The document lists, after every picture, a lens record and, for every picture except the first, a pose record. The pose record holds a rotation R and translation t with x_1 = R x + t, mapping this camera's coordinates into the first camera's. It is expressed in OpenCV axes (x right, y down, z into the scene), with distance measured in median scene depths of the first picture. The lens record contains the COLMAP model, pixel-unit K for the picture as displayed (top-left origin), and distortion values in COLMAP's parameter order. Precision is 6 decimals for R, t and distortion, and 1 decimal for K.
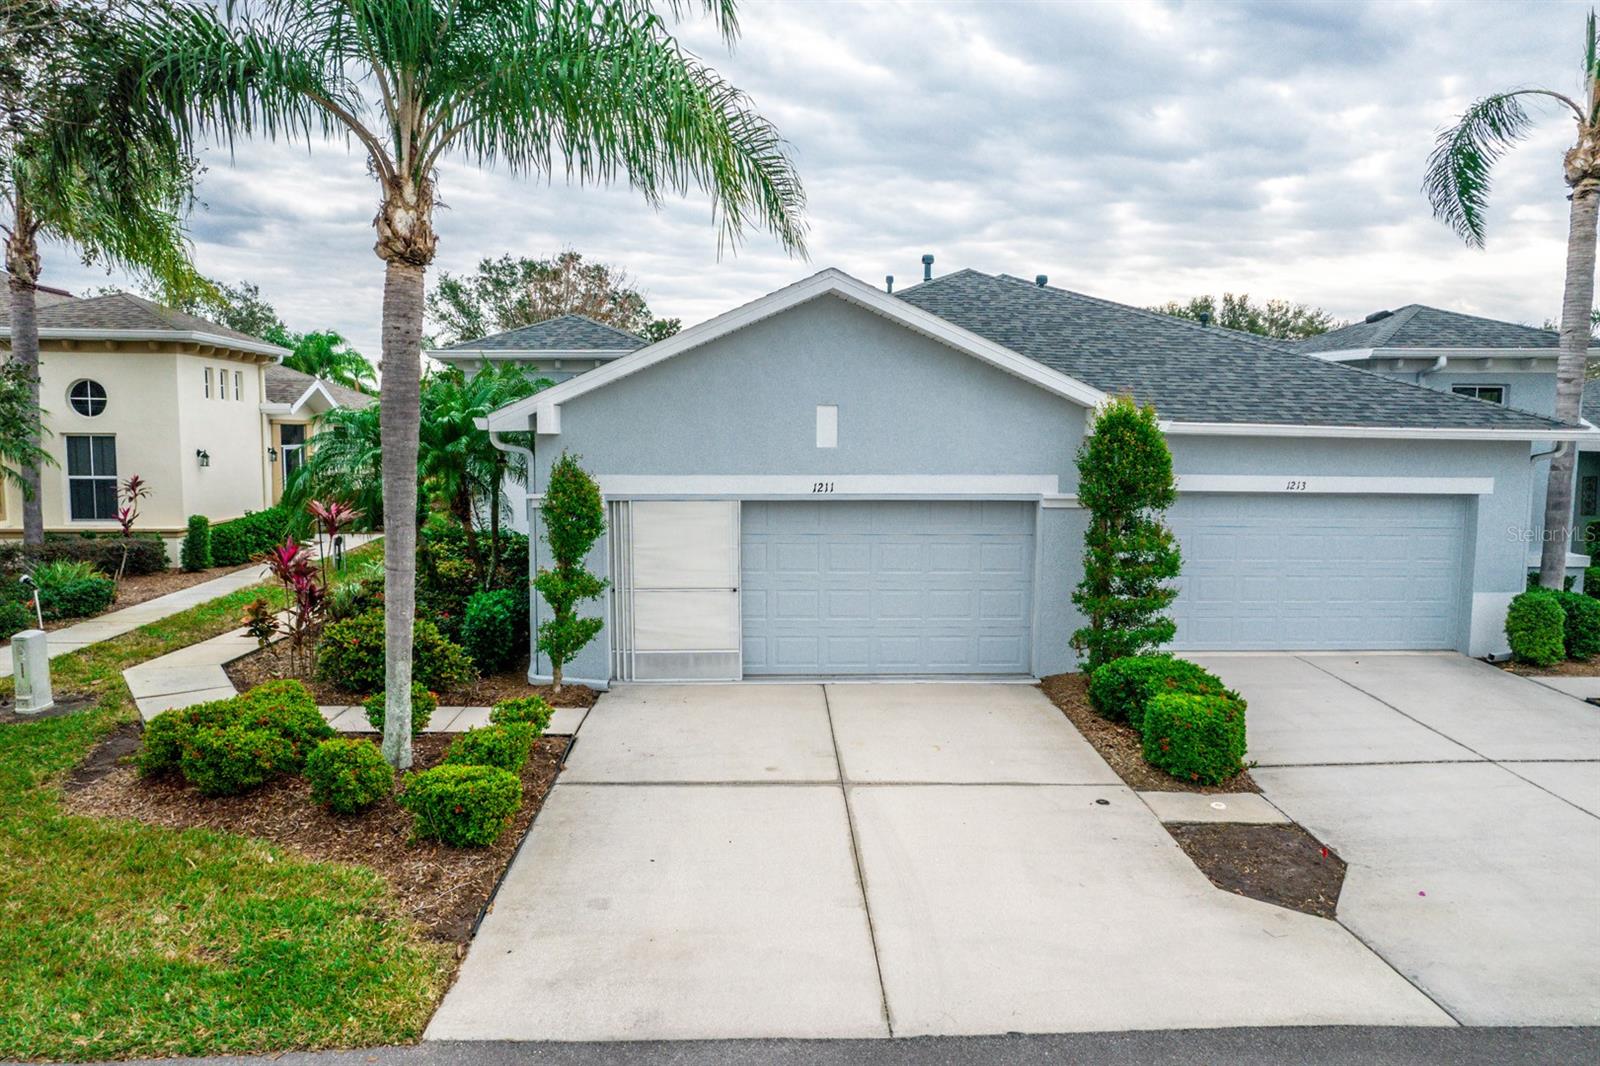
lens RADIAL K [[999.6, 0, 802.9], [0, 999.6, 503.0], [0, 0, 1]] dist [-0.076765, 0.062427]
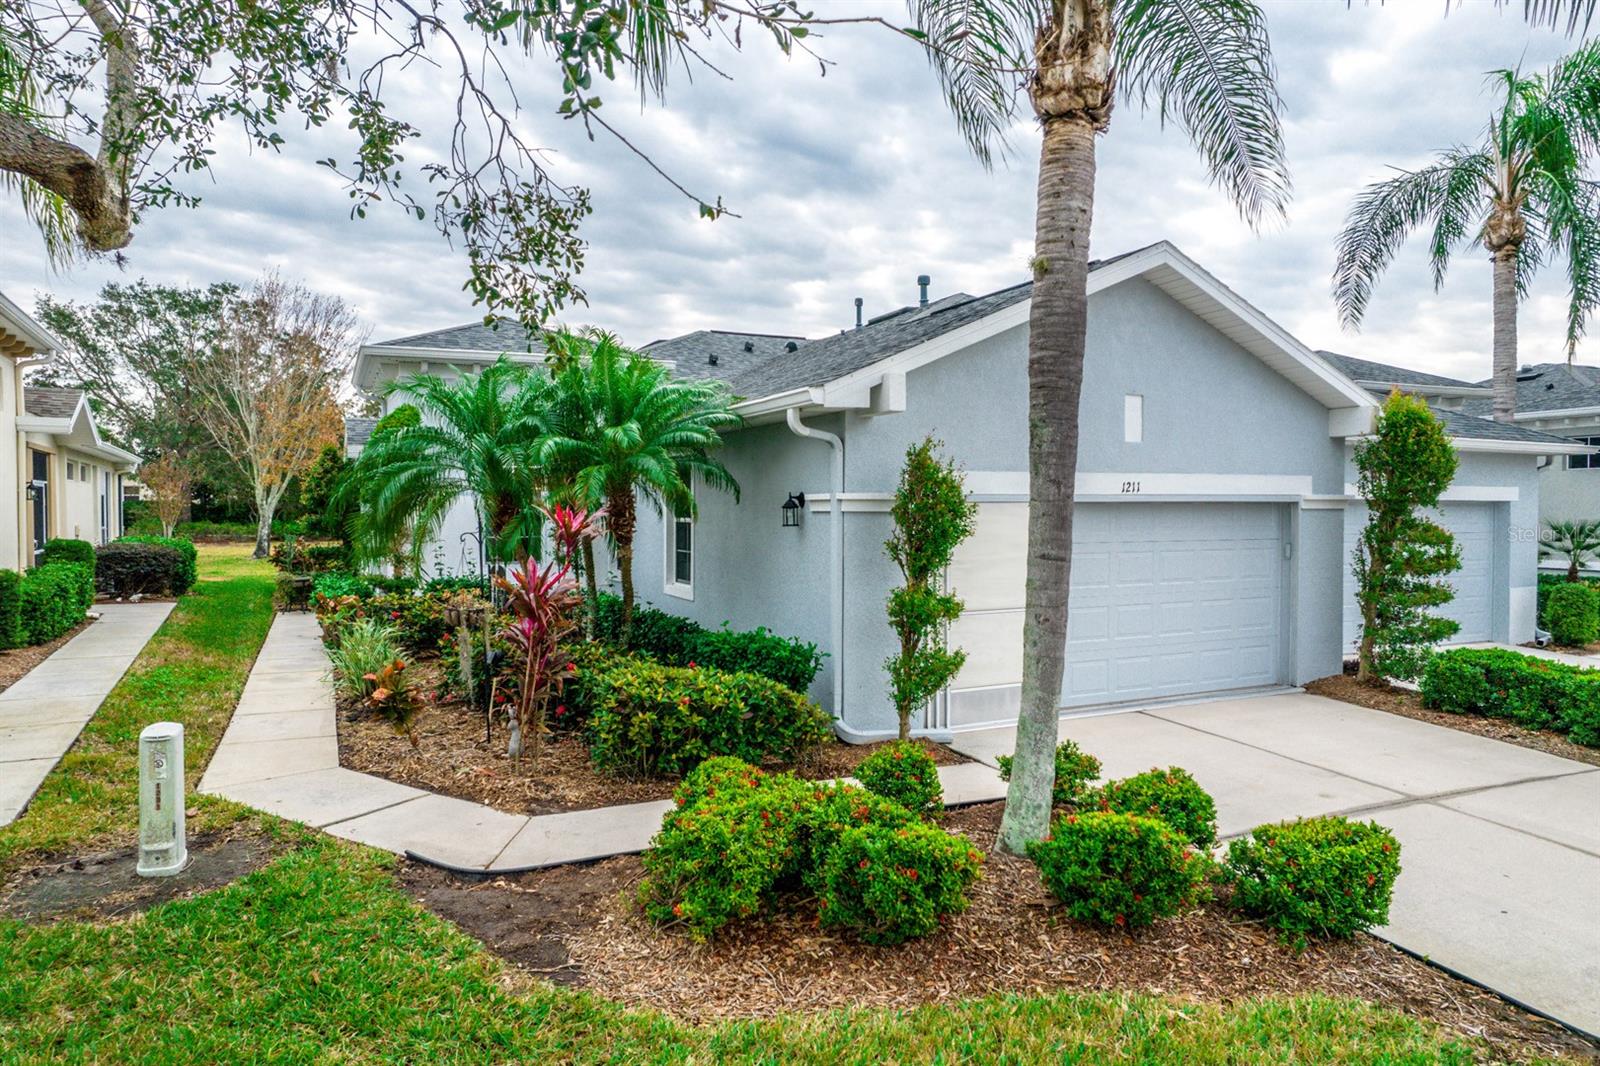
lens RADIAL K [[999.6, 0, 802.9], [0, 999.6, 503.0], [0, 0, 1]] dist [-0.076765, 0.062427]
pose [[0.926524, -0.005631, 0.376194, -0.581967], [0.032727, 0.997304, -0.065675, 0.046656], [-0.374810, 0.073161, 0.924210, 0.295262]]
